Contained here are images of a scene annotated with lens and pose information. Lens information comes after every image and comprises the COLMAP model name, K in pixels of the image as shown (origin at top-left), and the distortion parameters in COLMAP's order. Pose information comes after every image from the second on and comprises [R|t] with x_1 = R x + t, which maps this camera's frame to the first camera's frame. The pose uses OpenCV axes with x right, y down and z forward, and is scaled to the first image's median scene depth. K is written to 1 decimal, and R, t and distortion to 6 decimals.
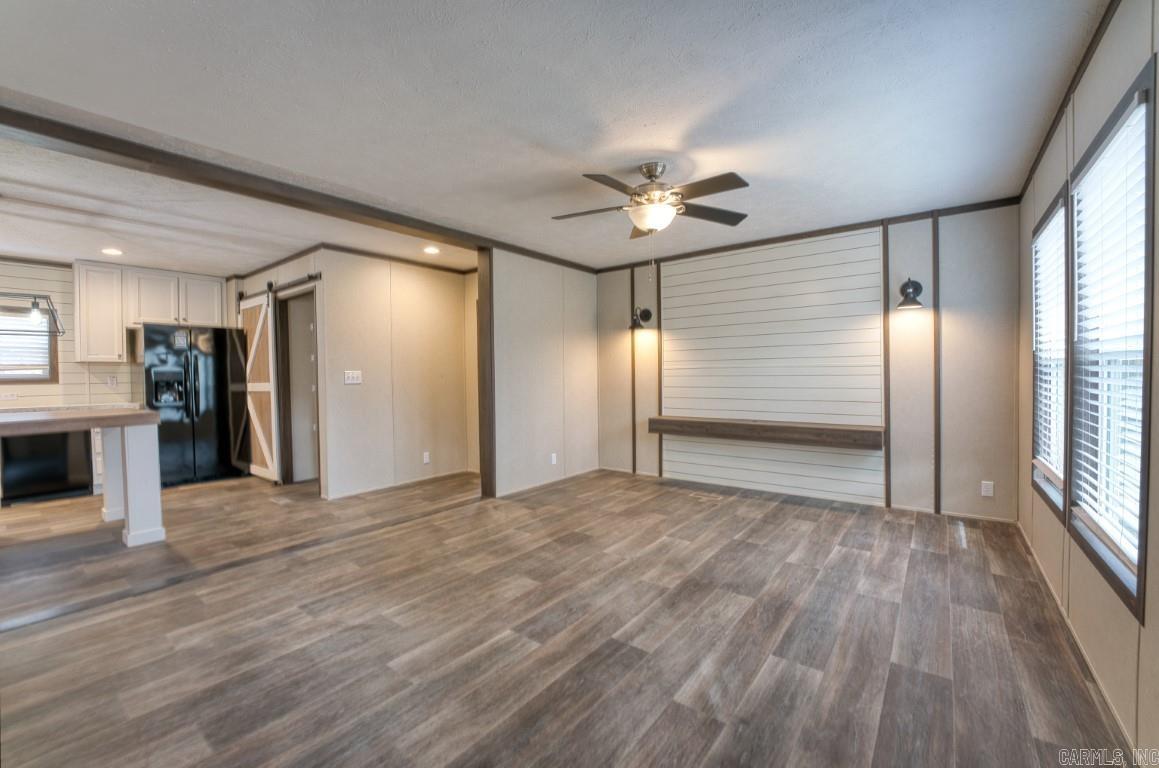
lens RADIAL K [[476.1, 0, 575.3], [0, 476.1, 382.2], [0, 0, 1]] dist [-0.026566, 0.000132]
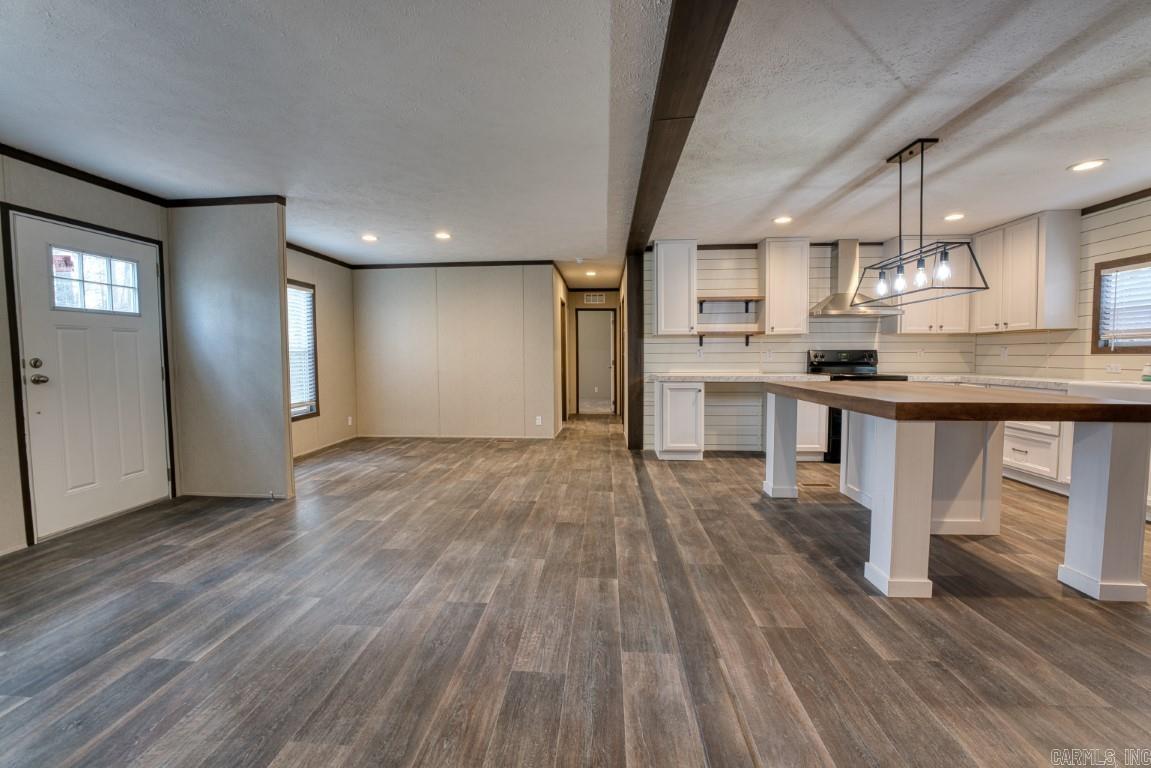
lens RADIAL K [[461.4, 0, 569.0], [0, 461.4, 380.2], [0, 0, 1]] dist [-0.024177, 0.000526]
pose [[-0.833496, 0.051479, -0.550123, -0.182409], [0.009700, 0.996860, 0.078586, -0.021078], [0.552441, 0.060165, -0.831378, 1.307200]]
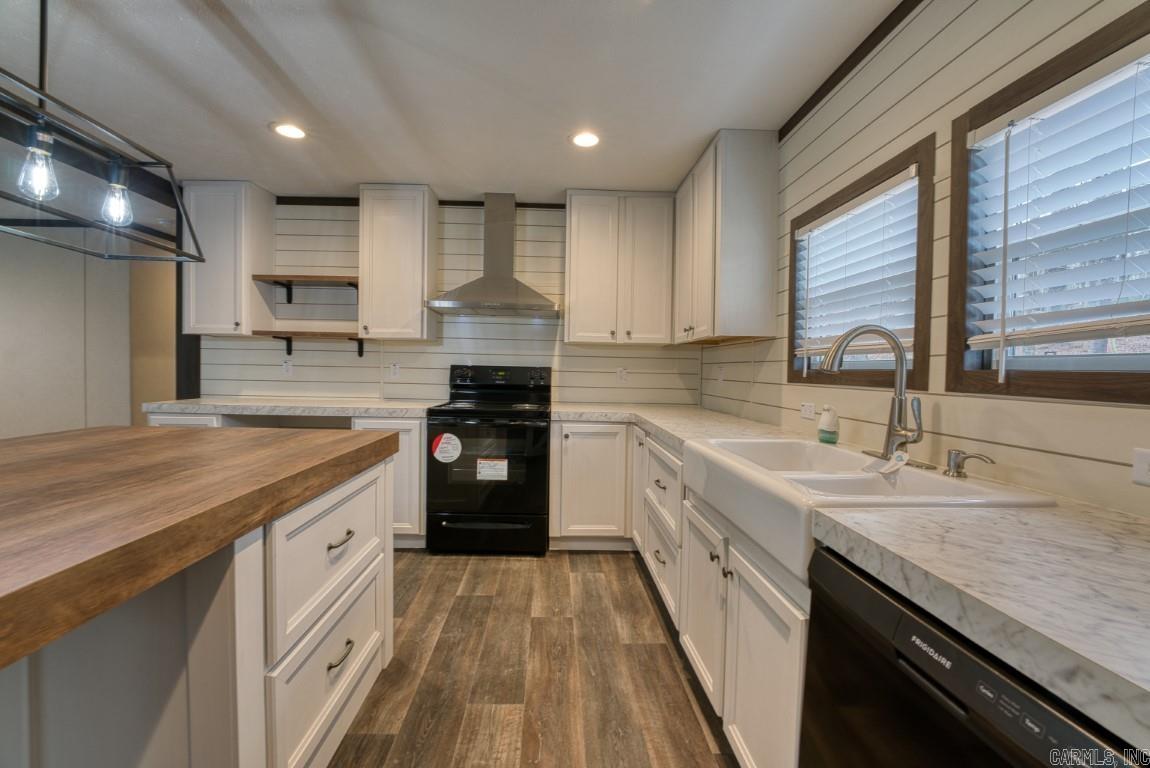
lens RADIAL K [[461.0, 0, 568.5], [0, 461.0, 380.2], [0, 0, 1]] dist [-0.024177, 0.000526]
pose [[-0.762820, 0.017753, -0.646368, -1.333441], [-0.018546, 0.998611, 0.049315, -0.013885], [0.646345, 0.049606, -0.761431, 1.393098]]
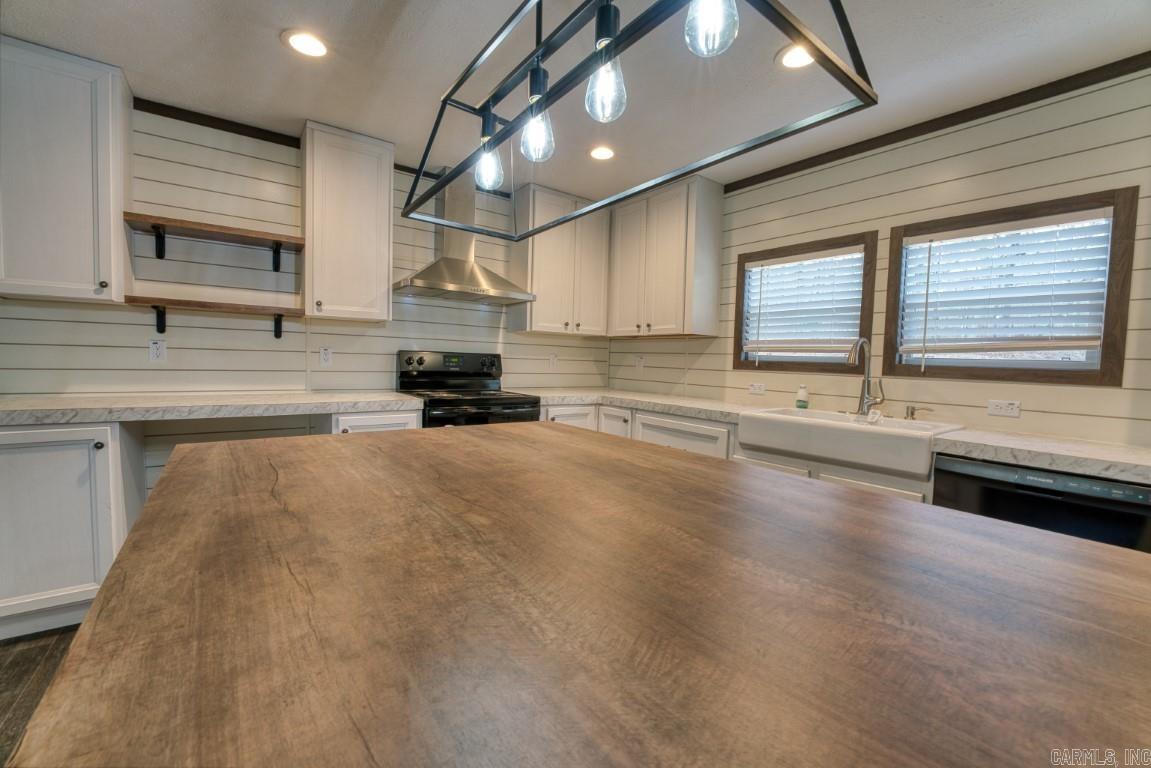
lens RADIAL K [[461.4, 0, 569.0], [0, 461.4, 380.2], [0, 0, 1]] dist [-0.024177, 0.000526]
pose [[-0.266645, 0.053700, -0.962298, -0.989180], [-0.044387, 0.996703, 0.067919, -0.010508], [0.962772, 0.060824, -0.263382, 1.000144]]
